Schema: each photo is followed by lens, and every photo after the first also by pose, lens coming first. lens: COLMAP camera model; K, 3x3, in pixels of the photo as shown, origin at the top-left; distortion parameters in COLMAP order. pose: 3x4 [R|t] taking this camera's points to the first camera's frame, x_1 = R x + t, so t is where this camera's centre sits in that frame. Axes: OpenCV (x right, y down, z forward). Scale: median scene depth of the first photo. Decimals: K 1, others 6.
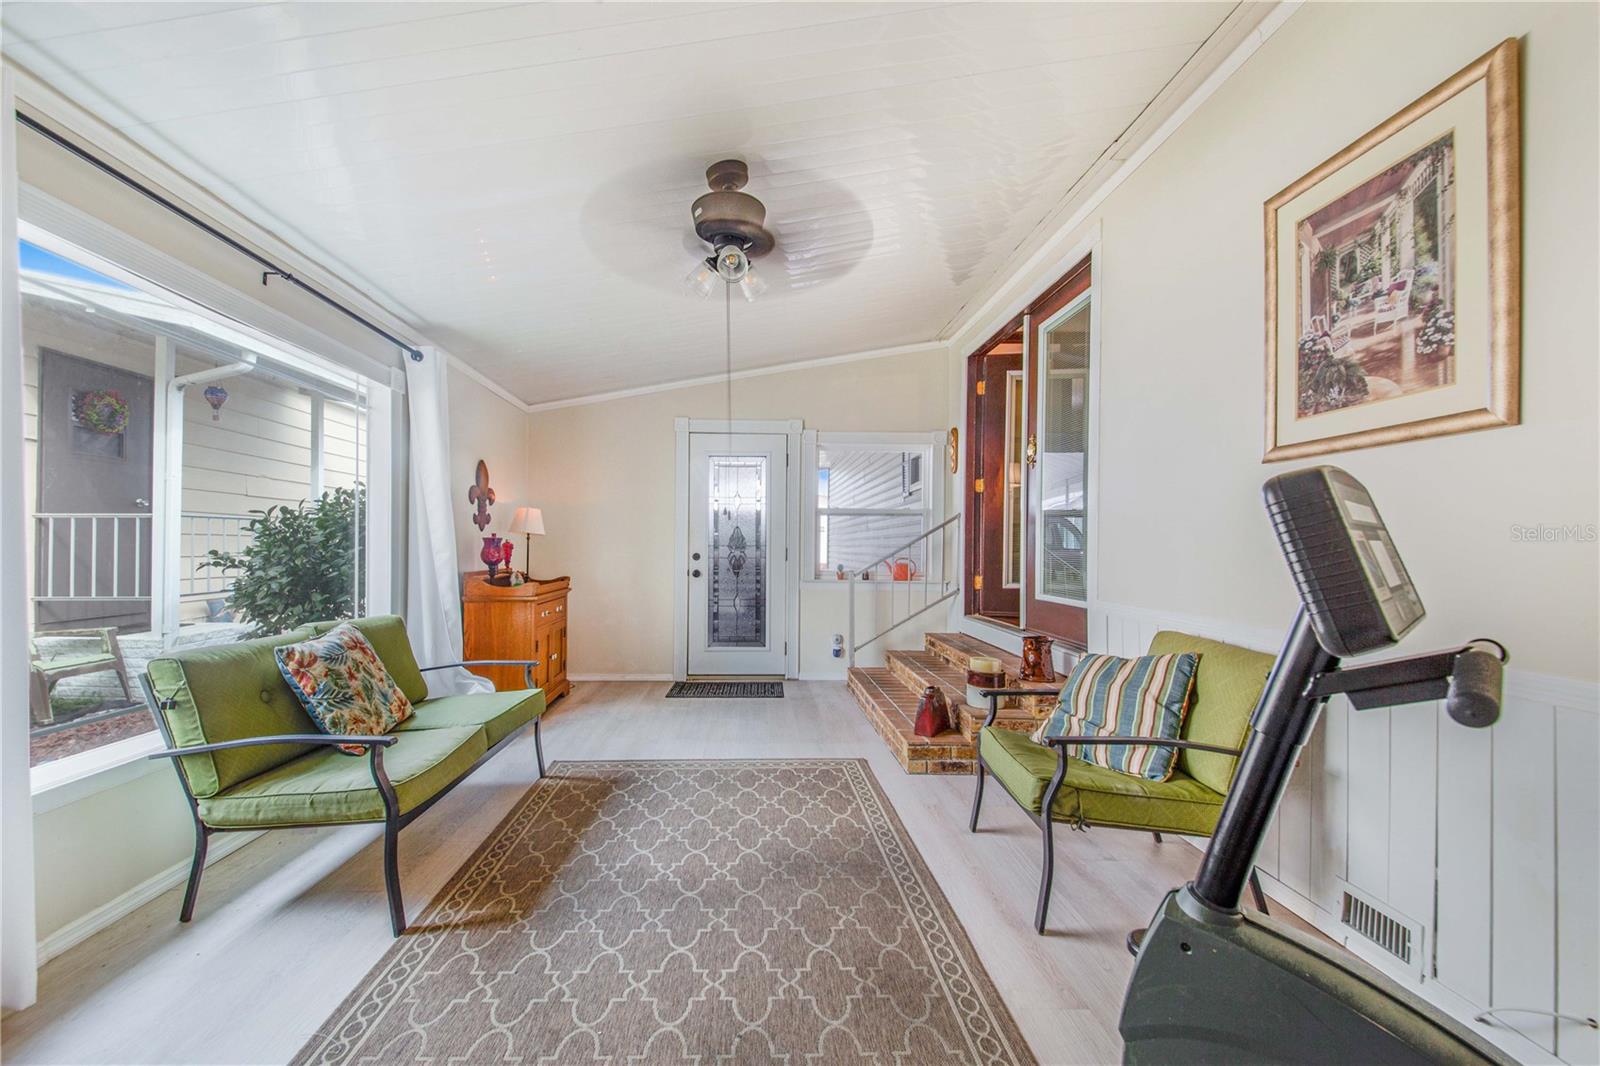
lens RADIAL K [[627.3, 0, 827.2], [0, 627.3, 541.9], [0, 0, 1]] dist [0.031002, -0.015866]
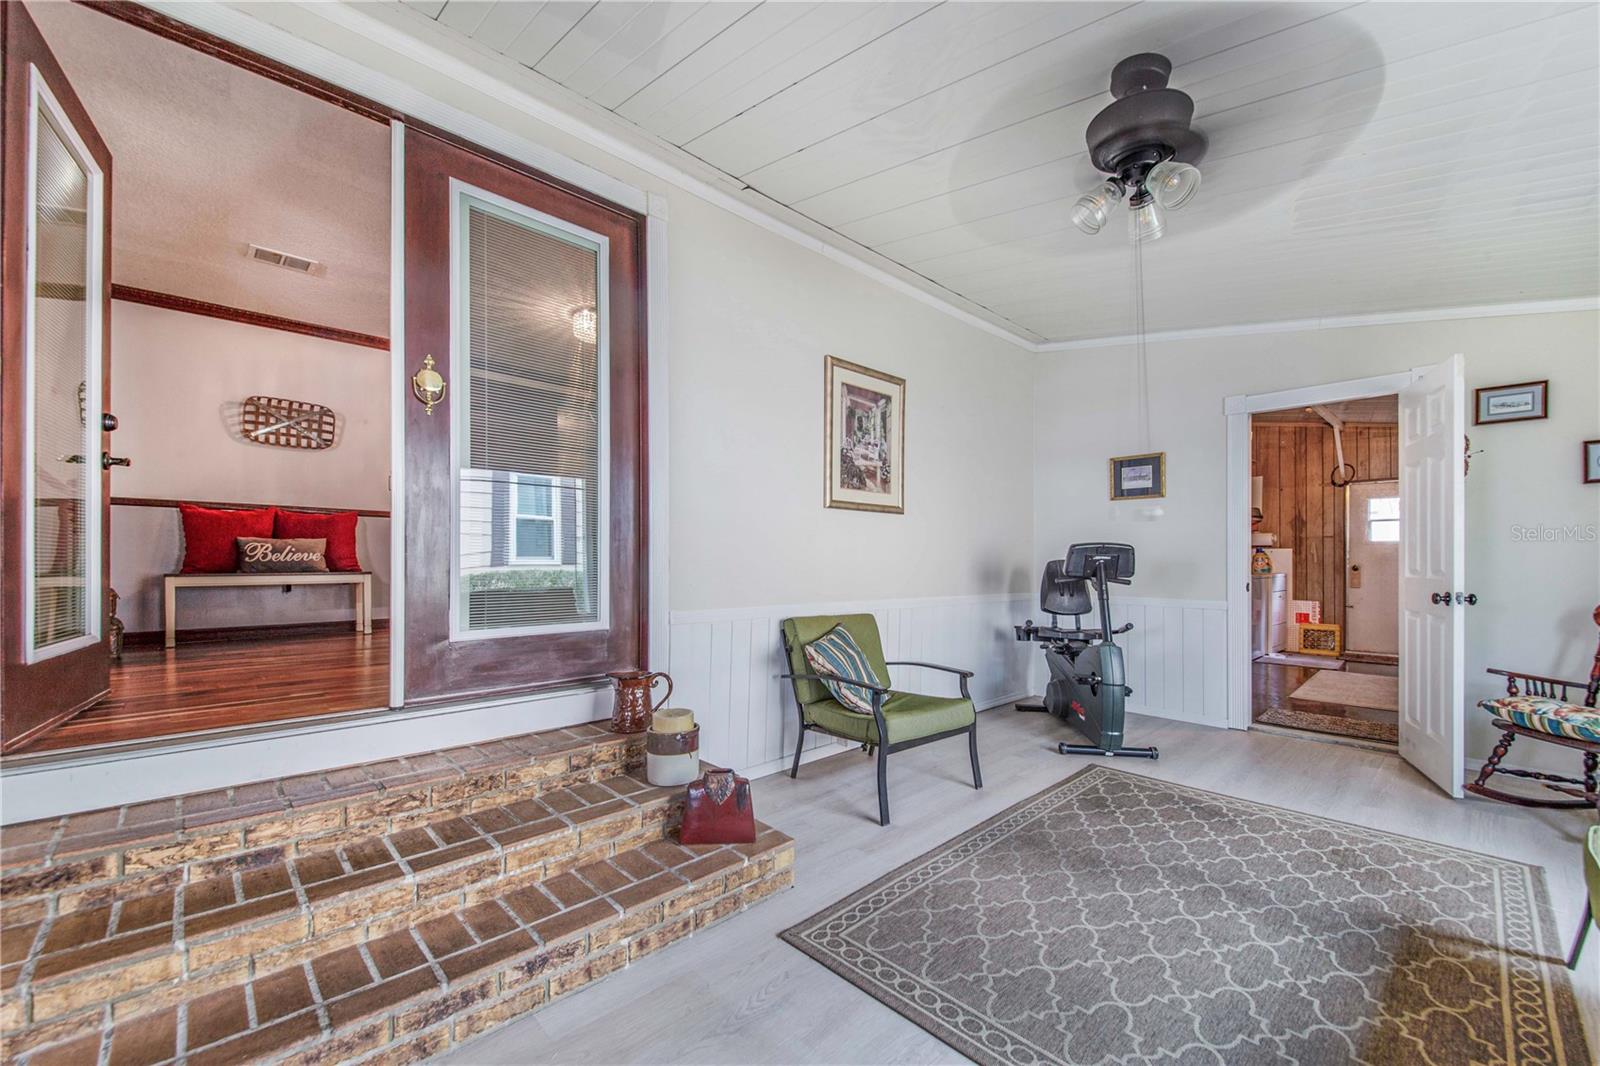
lens RADIAL K [[576.0, 0, 808.3], [0, 576.0, 557.2], [0, 0, 1]] dist [-0.000838, -0.003909]
pose [[-0.555208, -0.006992, 0.831682, -0.659117], [-0.012604, 0.999921, -0.000008, 0.010064], [-0.831616, -0.010487, -0.555252, 2.182473]]
